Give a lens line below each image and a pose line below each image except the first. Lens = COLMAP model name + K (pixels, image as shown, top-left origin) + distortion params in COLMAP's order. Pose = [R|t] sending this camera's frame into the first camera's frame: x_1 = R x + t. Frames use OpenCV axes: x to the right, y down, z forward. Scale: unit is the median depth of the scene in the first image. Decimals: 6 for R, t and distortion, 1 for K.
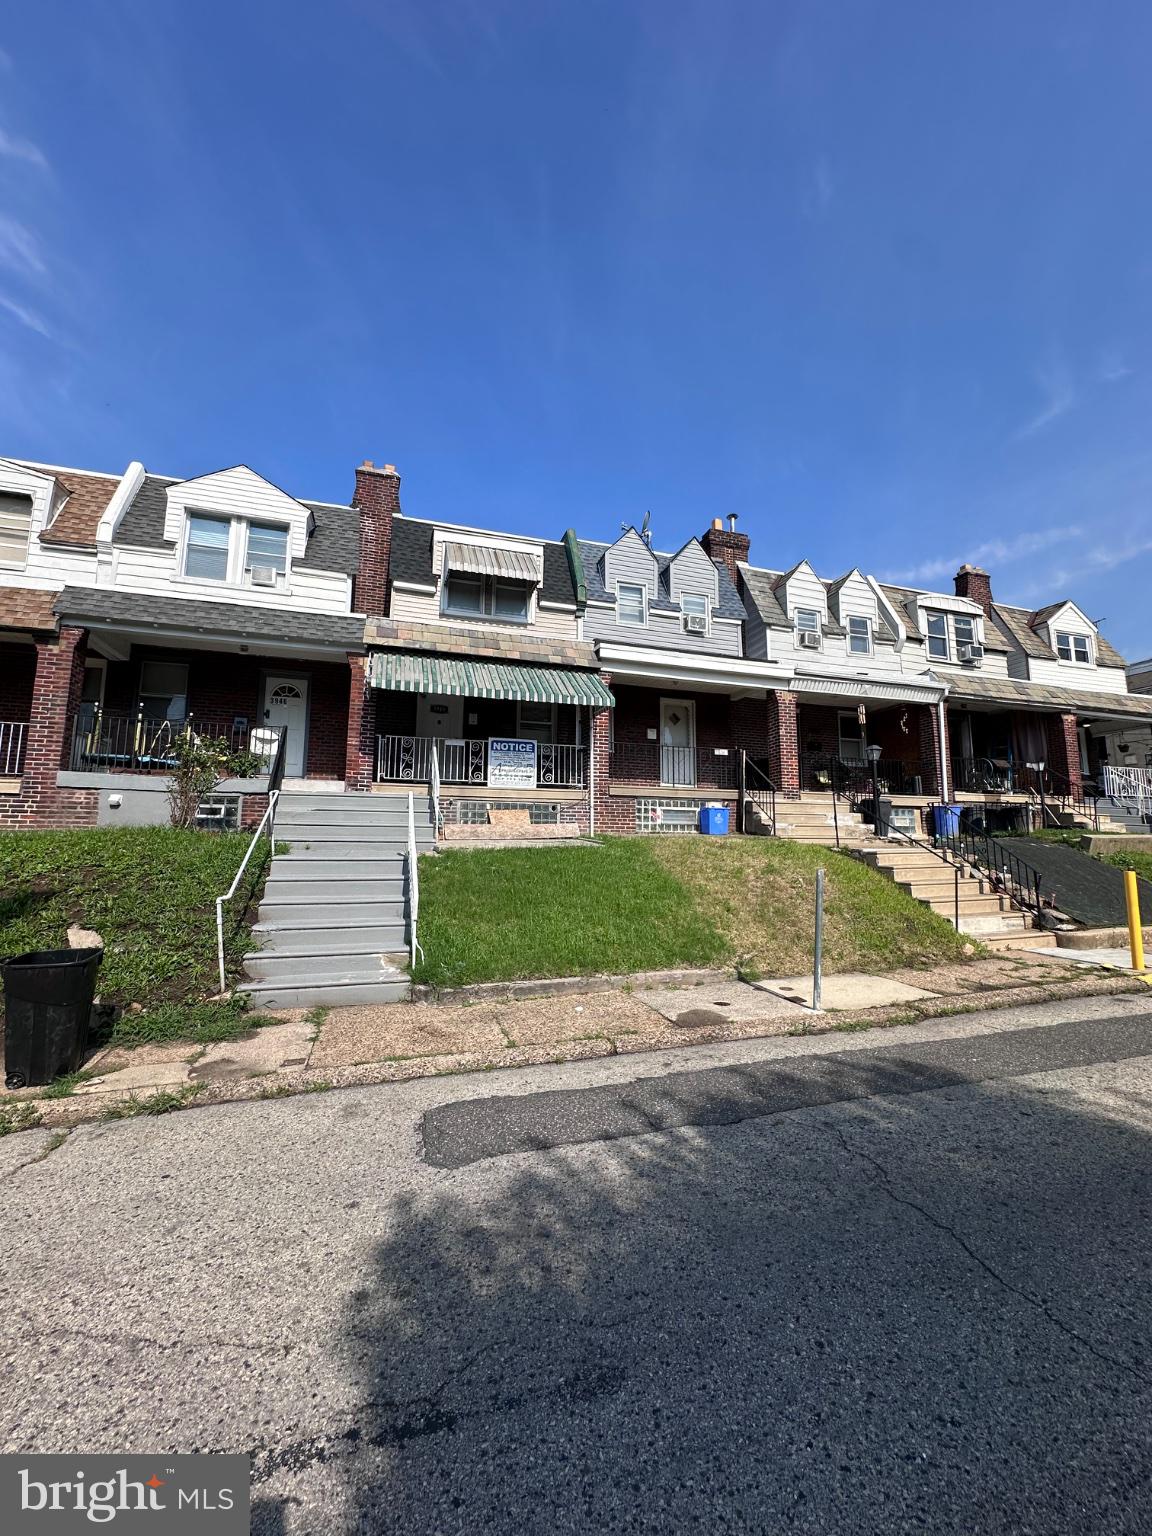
lens RADIAL K [[614.2, 0, 572.8], [0, 614.2, 772.8], [0, 0, 1]] dist [-0.000841, 0.000990]
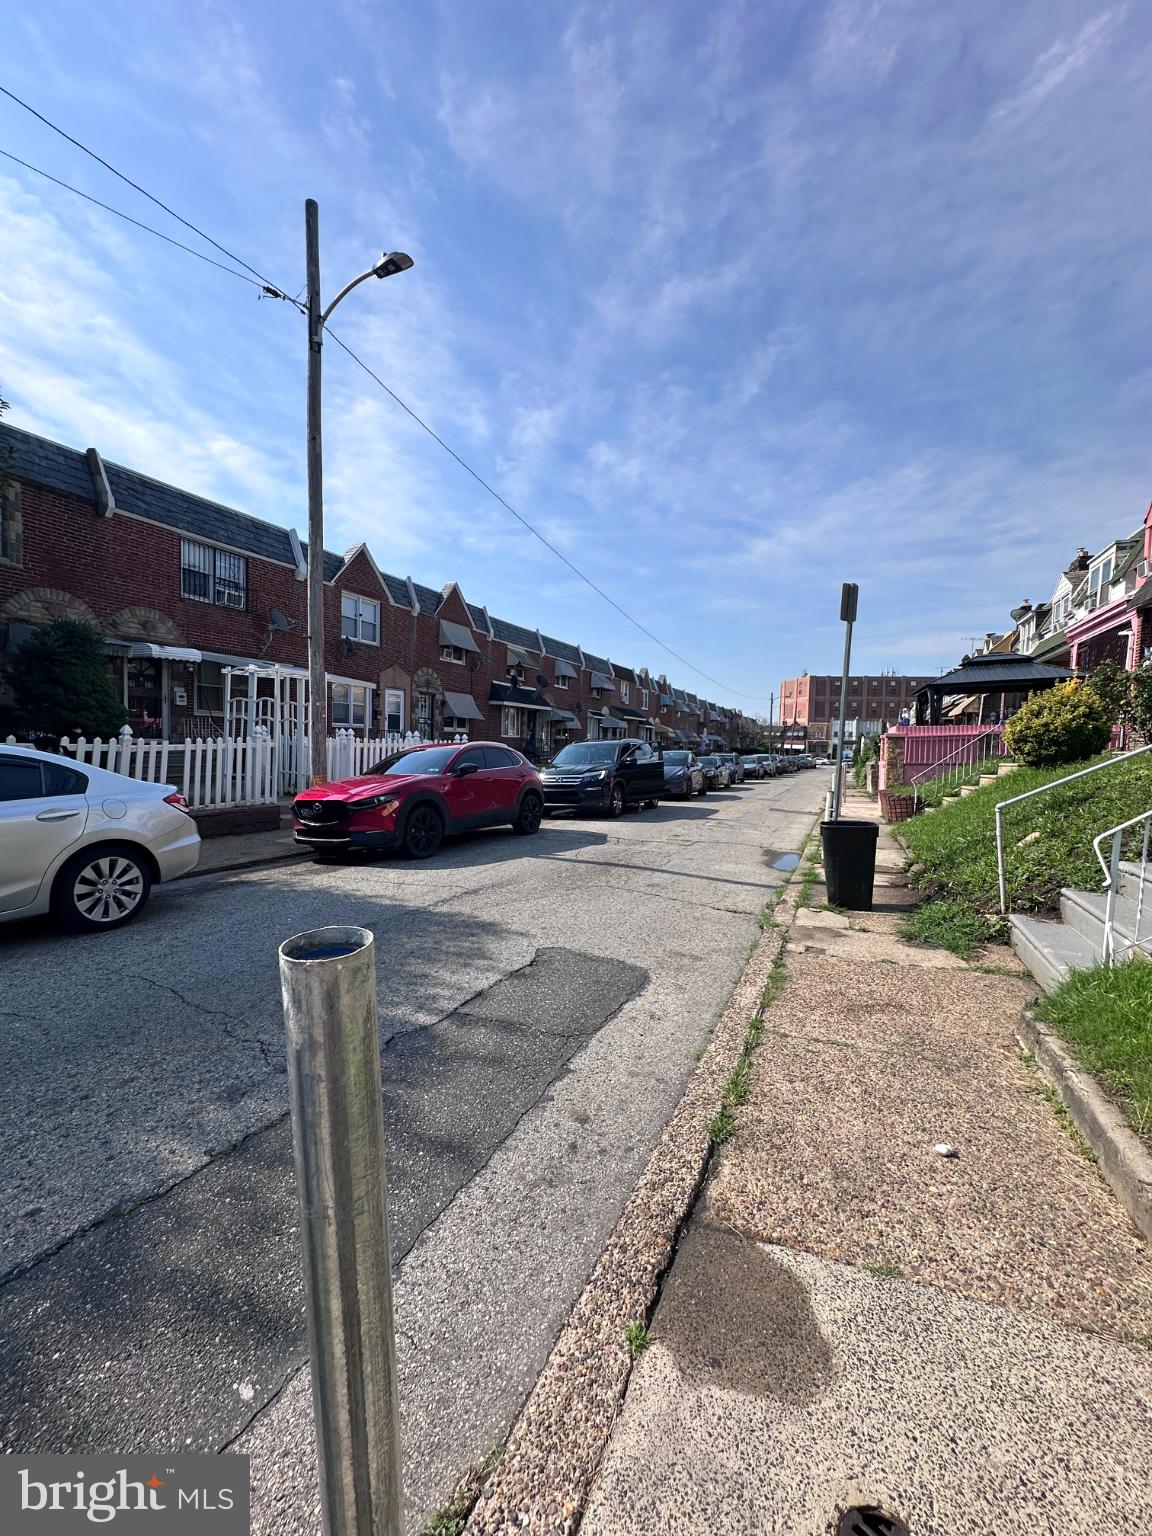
lens RADIAL K [[614.2, 0, 575.3], [0, 614.2, 768.7], [0, 0, 1]] dist [-0.000841, 0.000990]
pose [[-0.662687, 0.013979, -0.748766, 0.280130], [0.068089, 0.996809, -0.041651, 0.089925], [0.745795, -0.078585, -0.661524, 0.683861]]
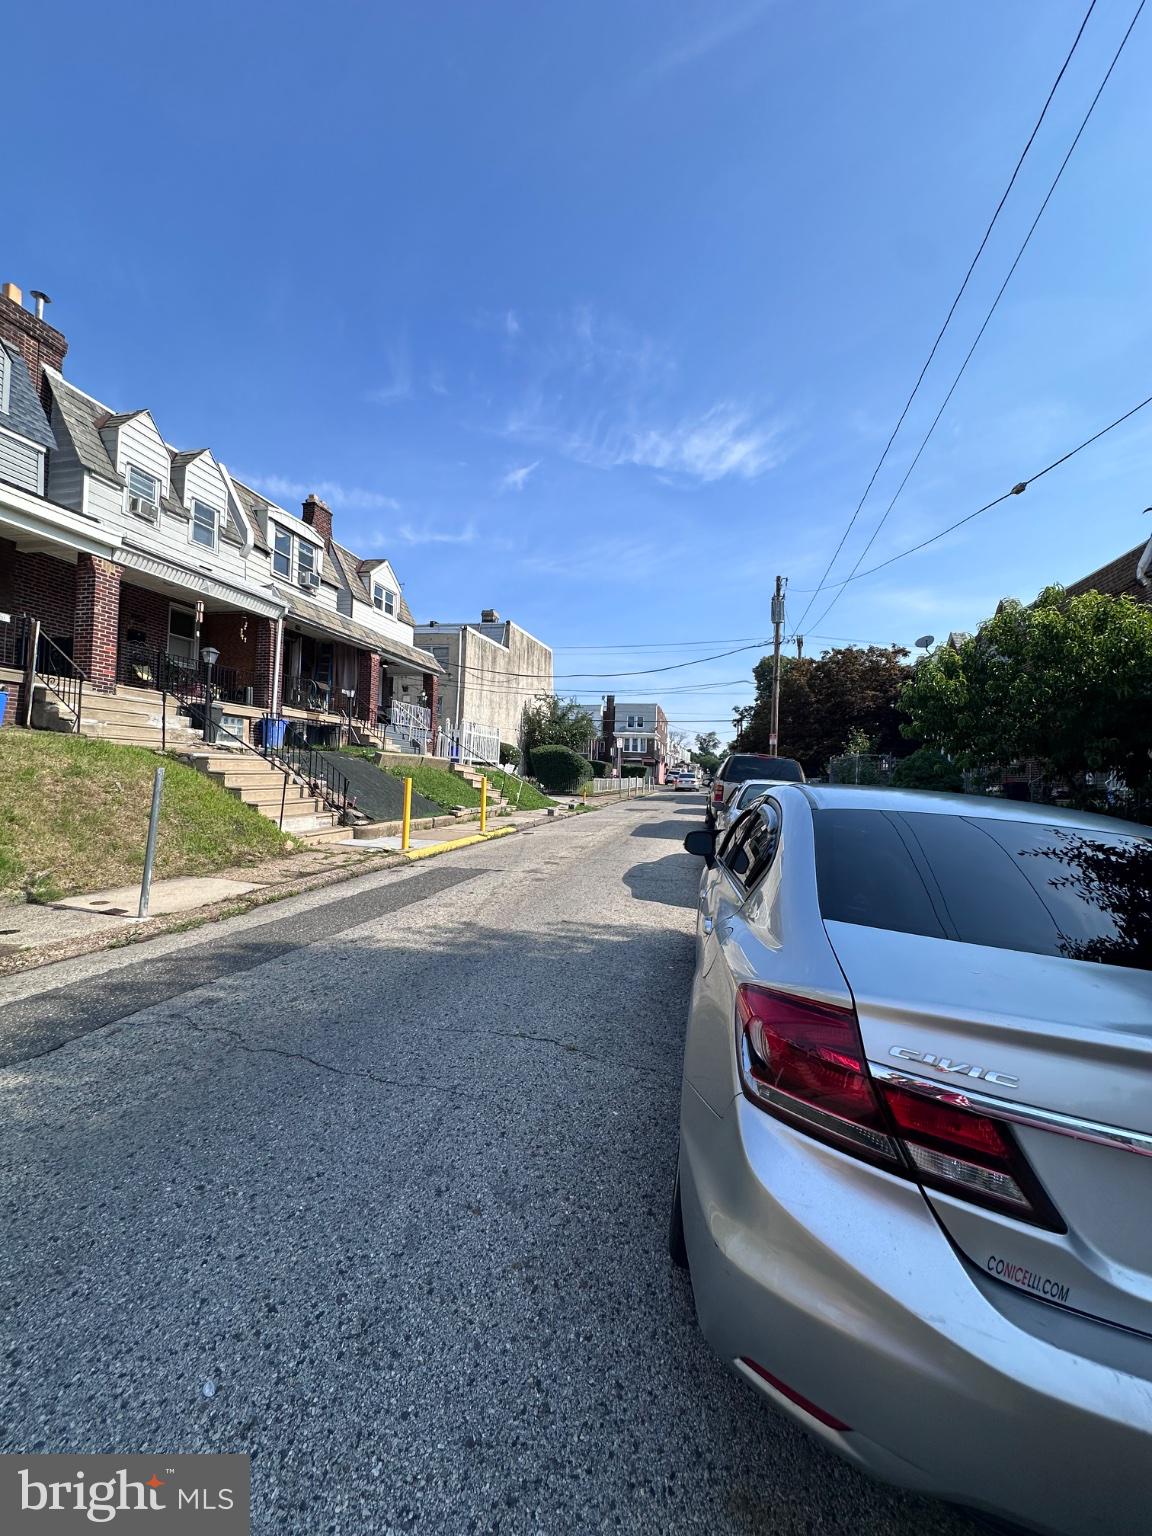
lens RADIAL K [[614.2, 0, 578.9], [0, 614.2, 768.9], [0, 0, 1]] dist [-0.000841, 0.000990]
pose [[0.517177, 0.026760, 0.855460, -0.036198], [-0.140617, 0.988586, 0.054087, 0.014866], [-0.844248, -0.148264, 0.515037, 0.003555]]
